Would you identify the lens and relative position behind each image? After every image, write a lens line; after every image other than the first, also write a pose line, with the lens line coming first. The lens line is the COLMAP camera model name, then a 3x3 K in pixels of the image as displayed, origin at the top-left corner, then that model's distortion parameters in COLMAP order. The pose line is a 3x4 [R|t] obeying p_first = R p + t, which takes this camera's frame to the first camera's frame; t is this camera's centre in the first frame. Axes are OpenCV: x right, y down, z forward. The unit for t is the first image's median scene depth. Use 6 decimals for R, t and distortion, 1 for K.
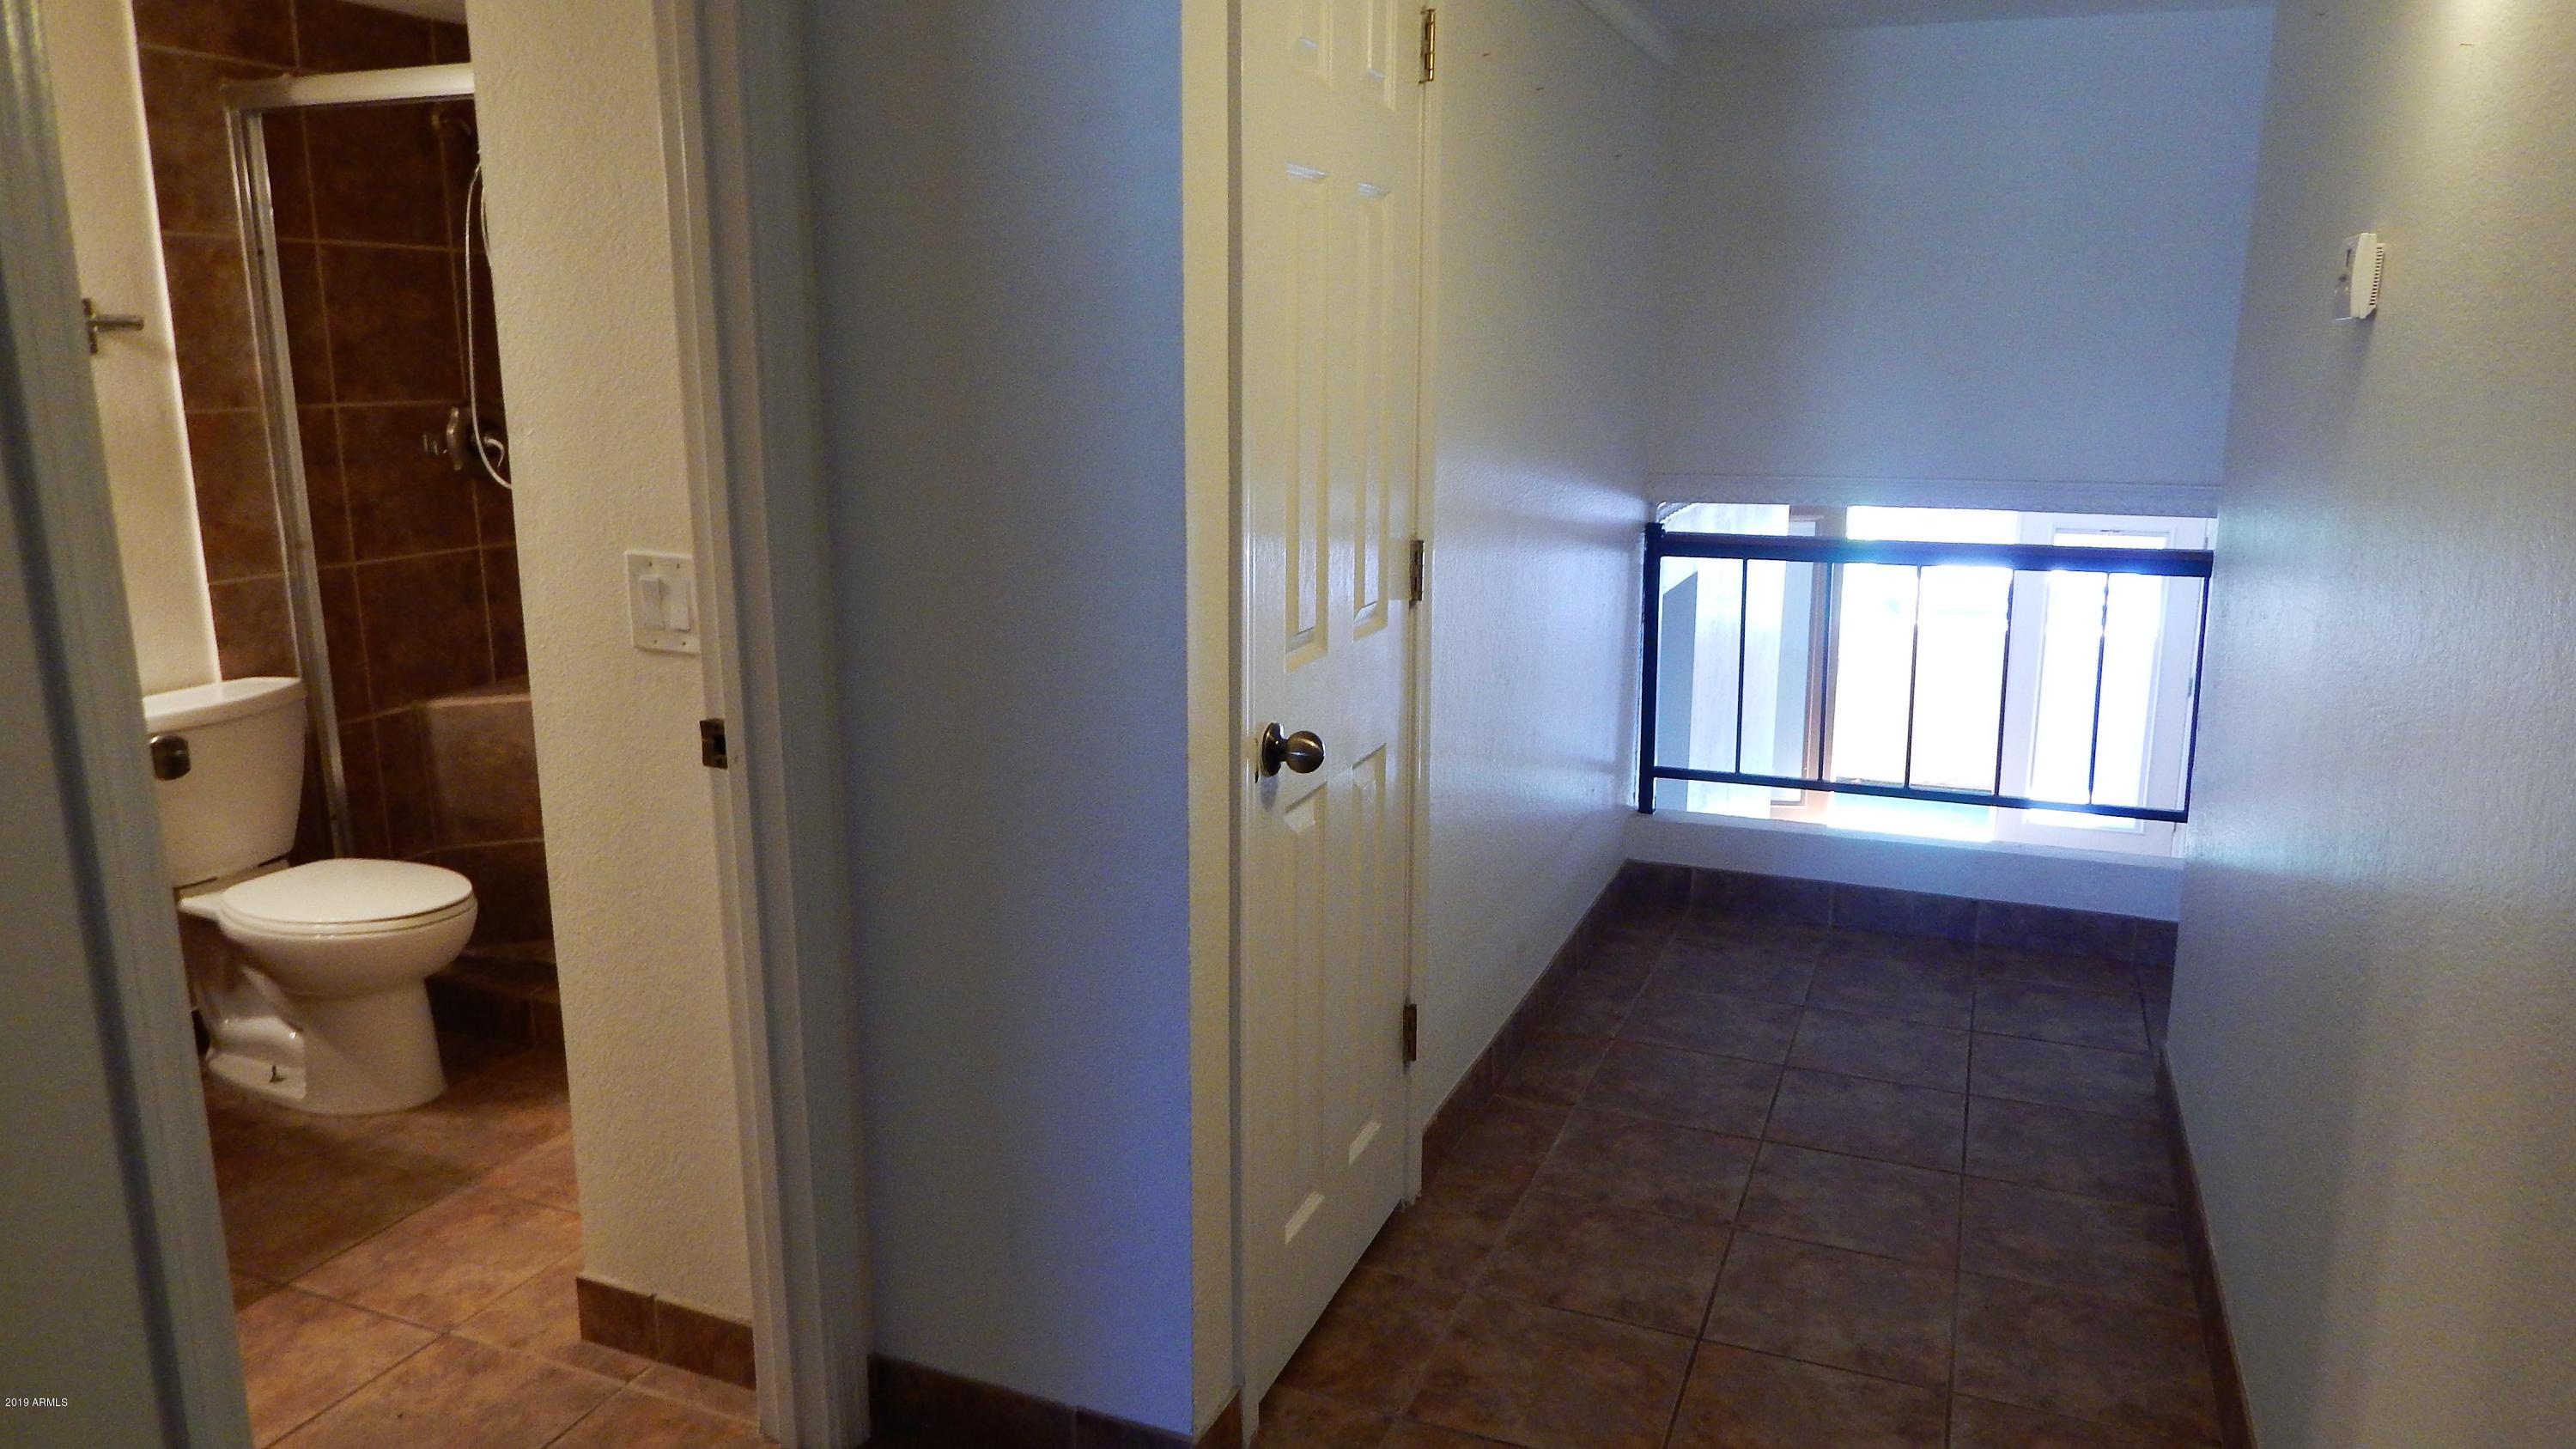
lens RADIAL K [[1684.5, 0, 1304.3], [0, 1684.5, 711.3], [0, 0, 1]] dist [-0.010477, -0.000542]
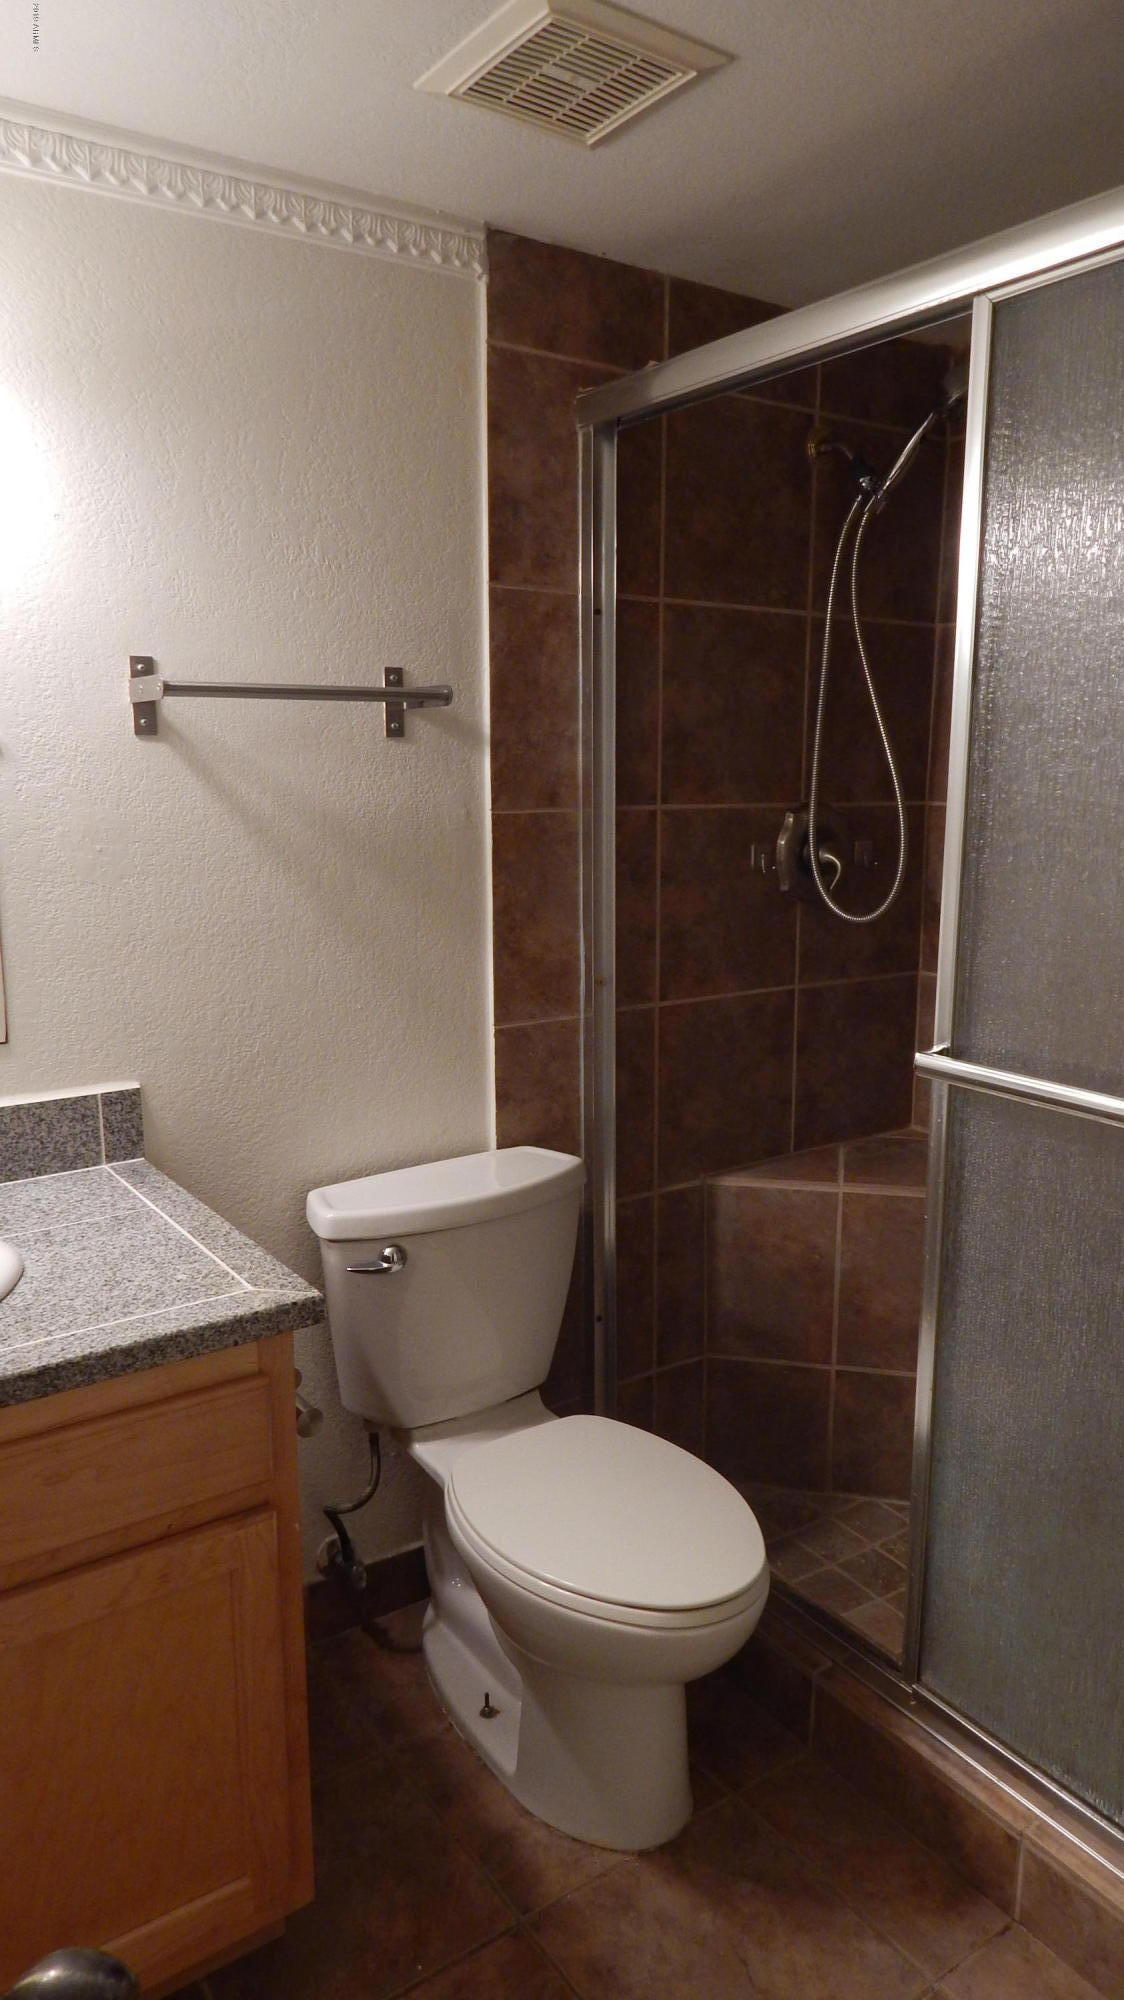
lens RADIAL K [[1307.7, 0, 560.6], [0, 1307.7, 1001.3], [0, 0, 1]] dist [-0.010477, -0.000542]
pose [[0.835578, 0.092064, -0.541604, -0.281952], [-0.113258, 0.993548, -0.005845, -0.084823], [0.537571, 0.066224, 0.840614, 0.476189]]
